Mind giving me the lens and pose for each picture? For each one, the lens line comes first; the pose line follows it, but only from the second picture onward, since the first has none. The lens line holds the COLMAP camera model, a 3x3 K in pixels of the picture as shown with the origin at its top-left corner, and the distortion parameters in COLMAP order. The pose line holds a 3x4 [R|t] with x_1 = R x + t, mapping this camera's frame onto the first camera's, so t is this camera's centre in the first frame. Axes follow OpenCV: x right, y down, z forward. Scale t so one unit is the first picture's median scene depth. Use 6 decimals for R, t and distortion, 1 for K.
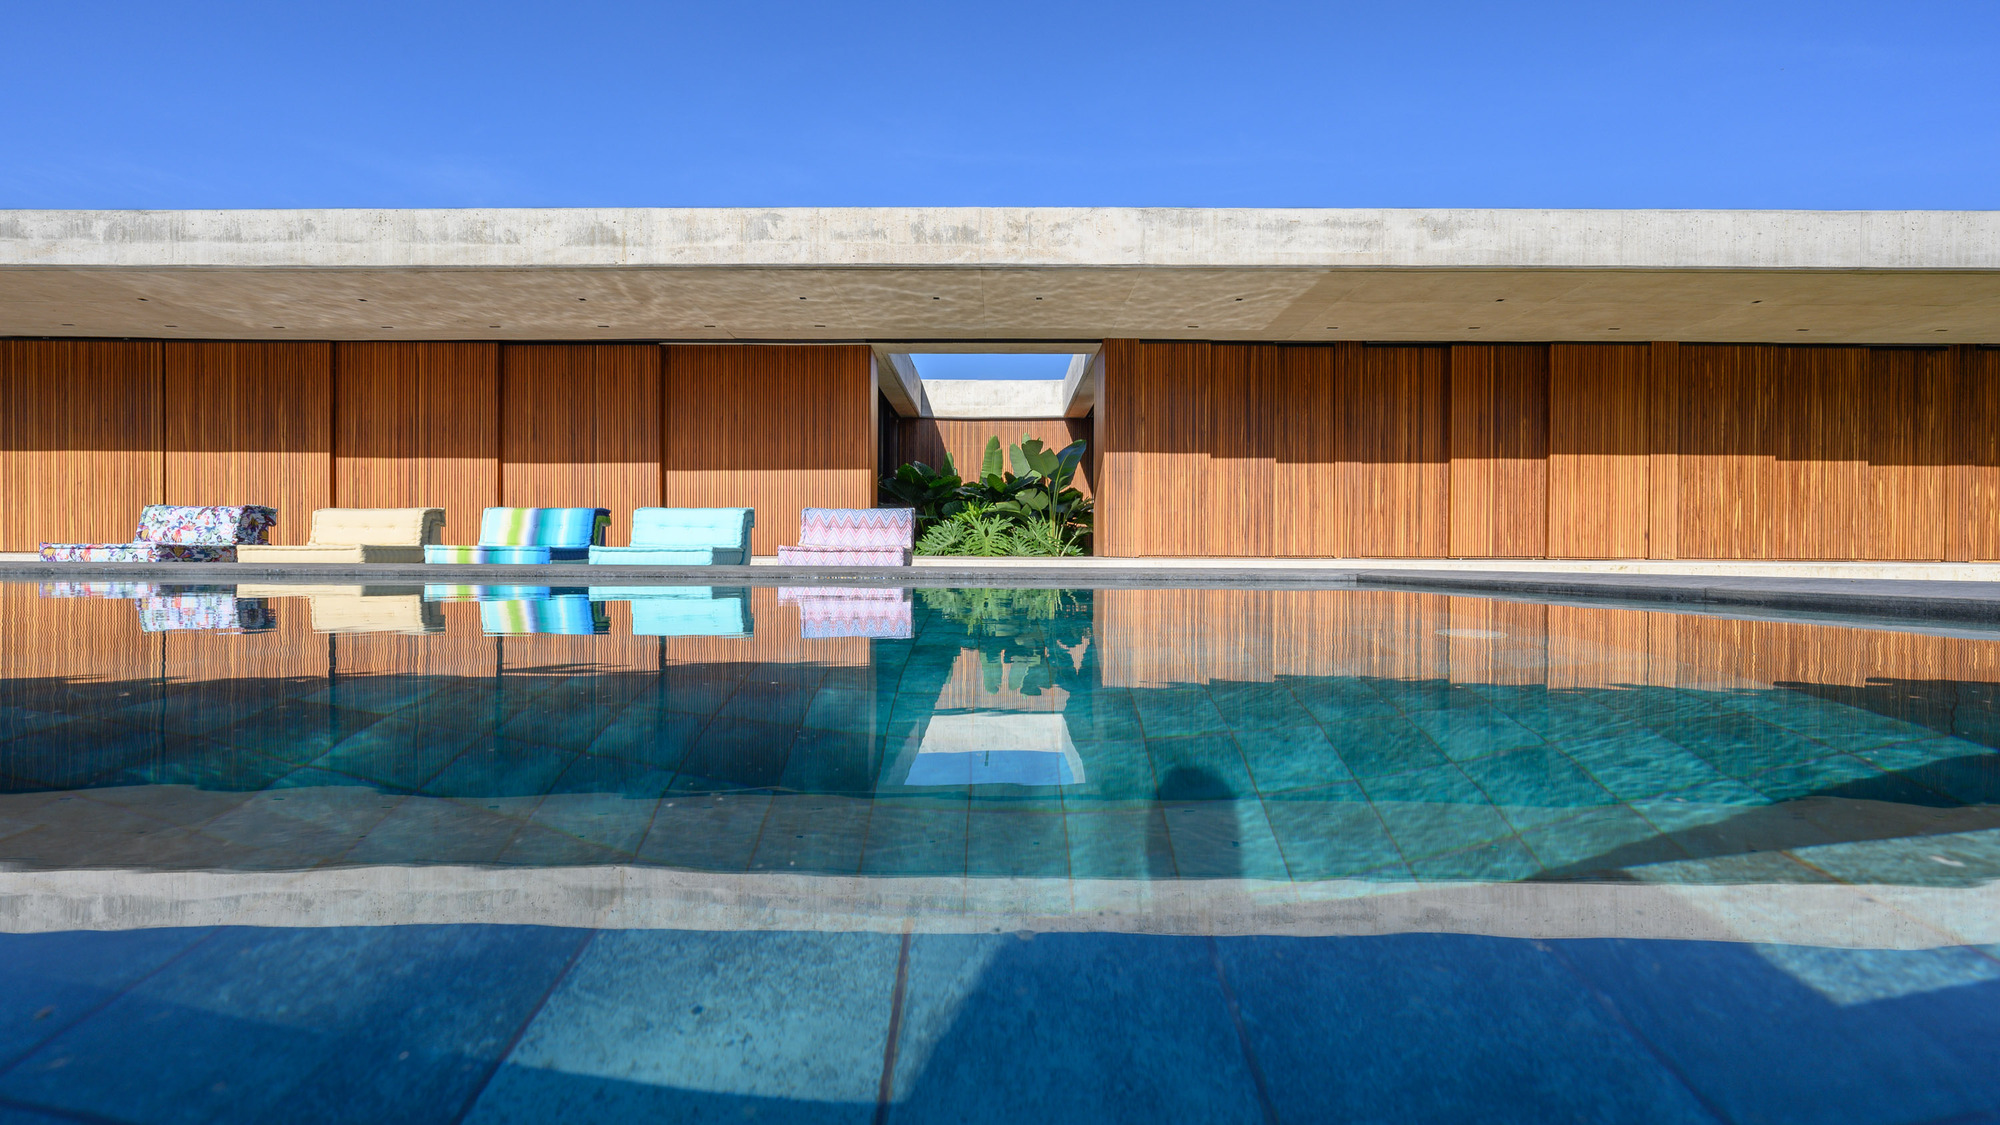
lens RADIAL K [[719.4, 0, 1002.7], [0, 719.4, 545.4], [0, 0, 1]] dist [0.000595, 0.000019]
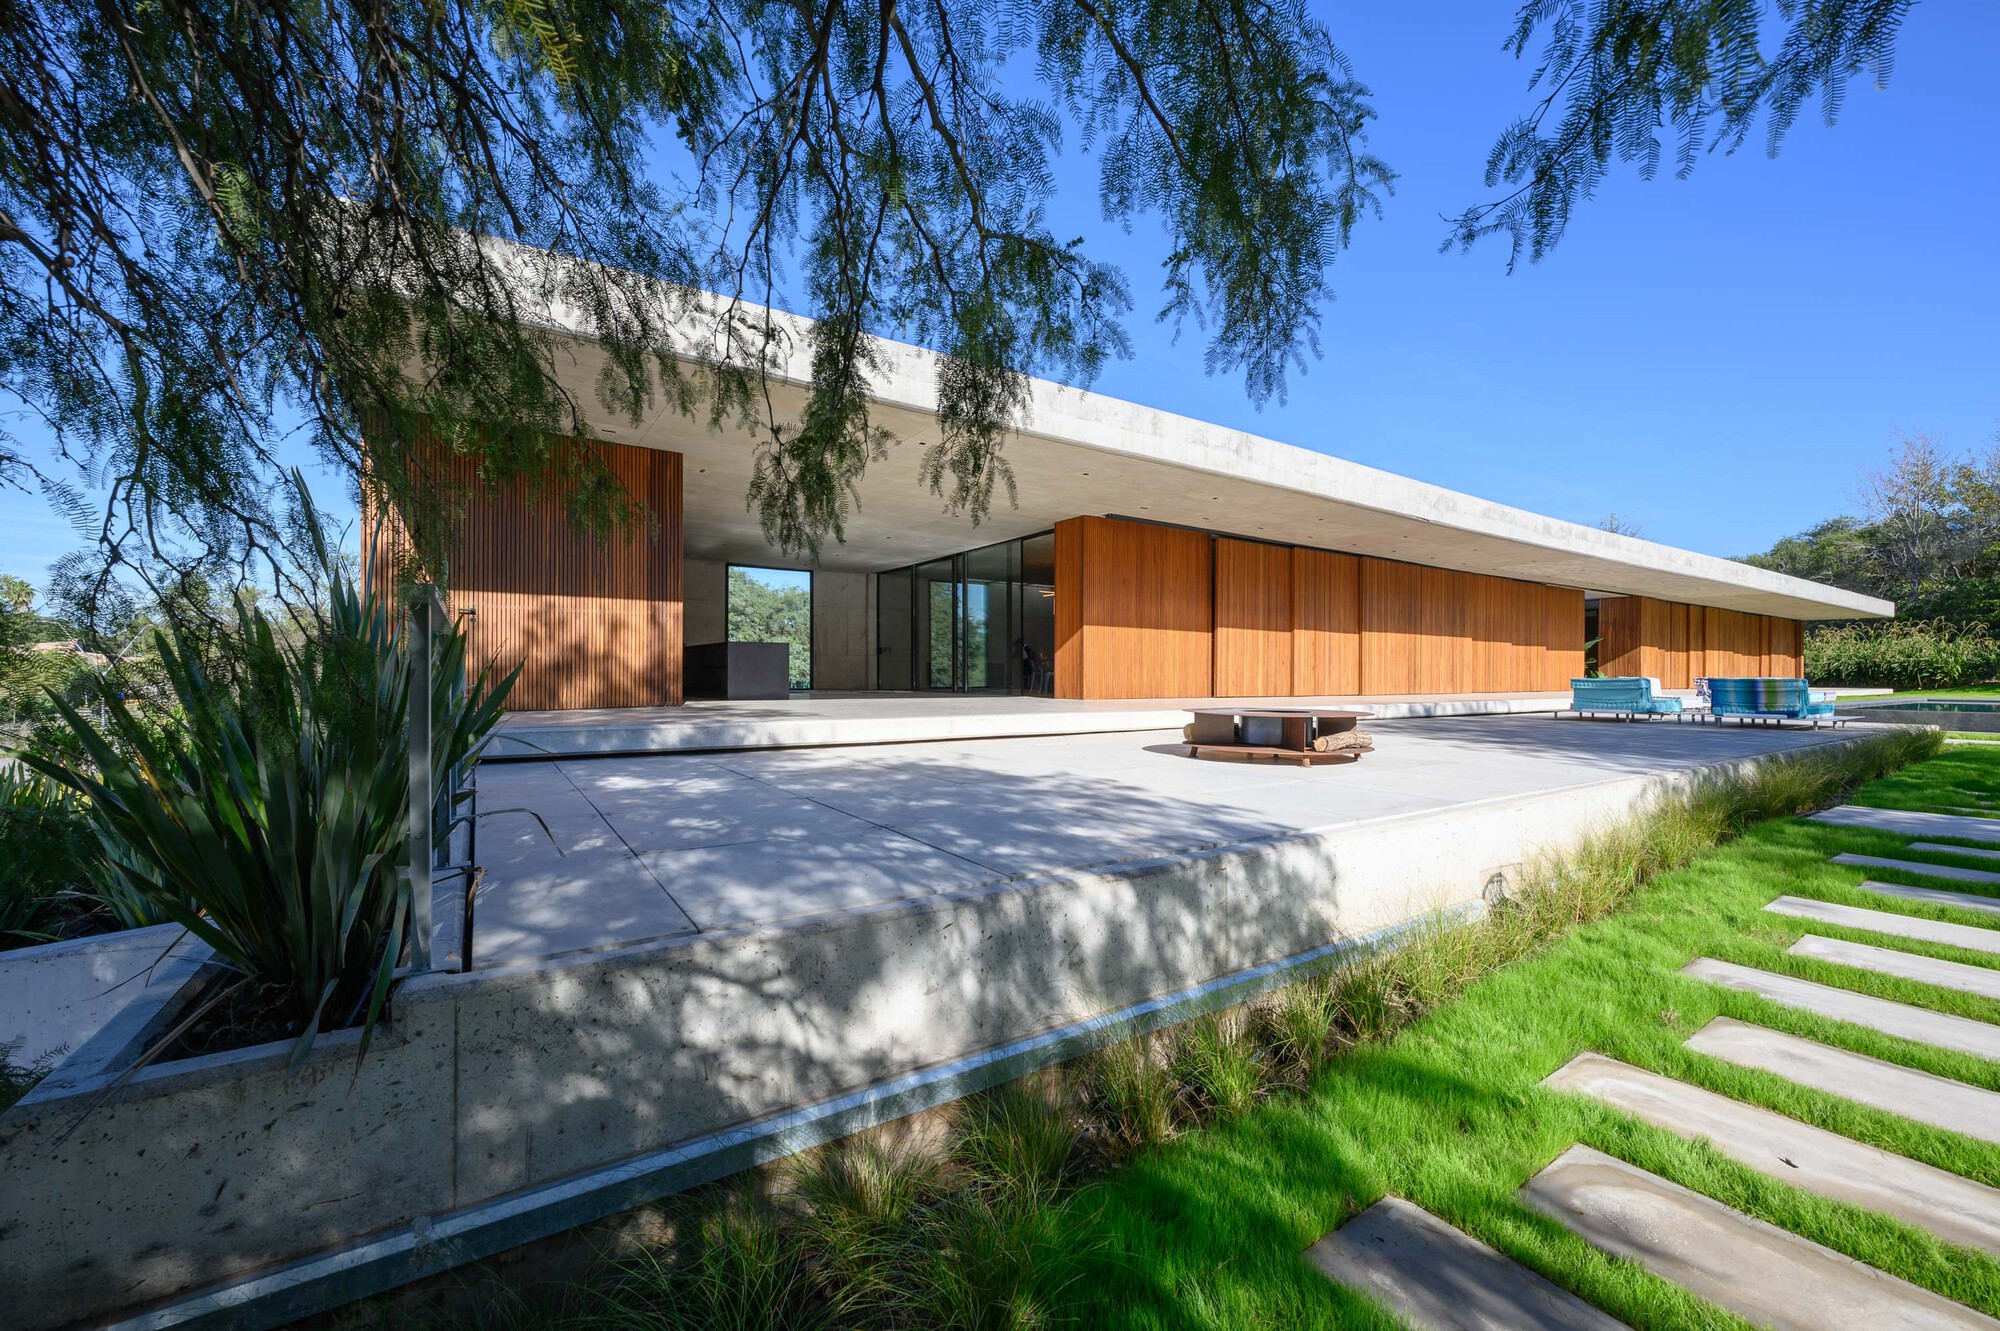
lens RADIAL K [[798.7, 0, 1006.7], [0, 798.7, 676.3], [0, 0, 1]] dist [-0.001407, -0.000064]
pose [[0.829415, 0.006164, 0.558599, -1.055564], [-0.001909, 0.999965, -0.008199, -0.011526], [-0.558629, 0.005734, 0.829398, 0.028542]]
